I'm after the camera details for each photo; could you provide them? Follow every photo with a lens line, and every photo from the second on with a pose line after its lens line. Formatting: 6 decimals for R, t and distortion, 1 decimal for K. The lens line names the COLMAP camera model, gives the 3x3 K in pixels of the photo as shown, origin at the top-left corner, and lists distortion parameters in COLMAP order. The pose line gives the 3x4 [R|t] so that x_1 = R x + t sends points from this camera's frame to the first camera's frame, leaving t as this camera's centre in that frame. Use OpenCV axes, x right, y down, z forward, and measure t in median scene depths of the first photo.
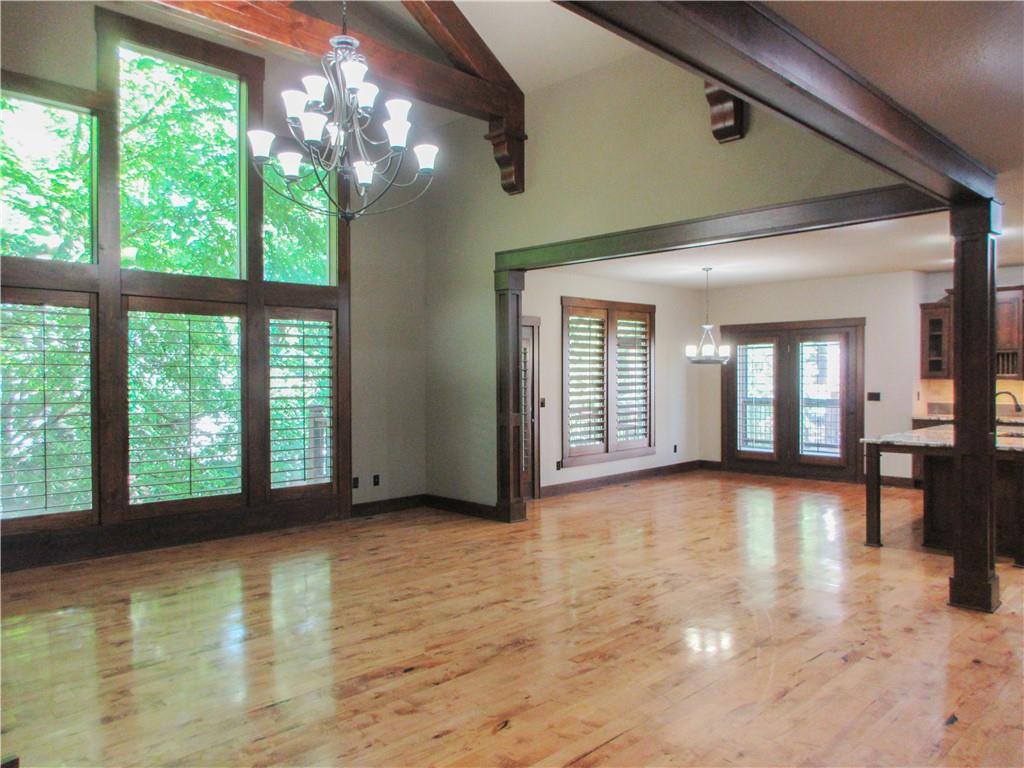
lens RADIAL K [[752.2, 0, 509.7], [0, 752.2, 387.9], [0, 0, 1]] dist [-0.006287, -0.001130]
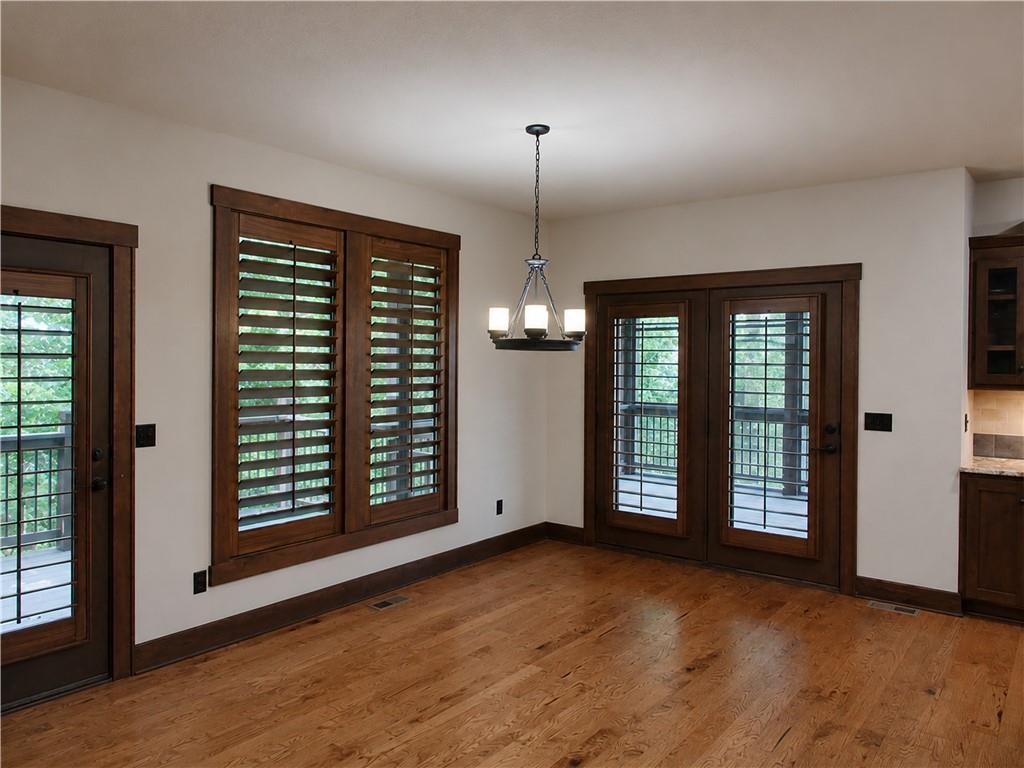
lens RADIAL K [[788.3, 0, 487.3], [0, 788.3, 369.8], [0, 0, 1]] dist [0.070832, -0.000943]
pose [[0.992982, 0.016926, 0.117047, 0.160867], [-0.016044, 0.999835, -0.008476, -0.014130], [-0.117171, 0.006539, 0.993090, 0.489897]]
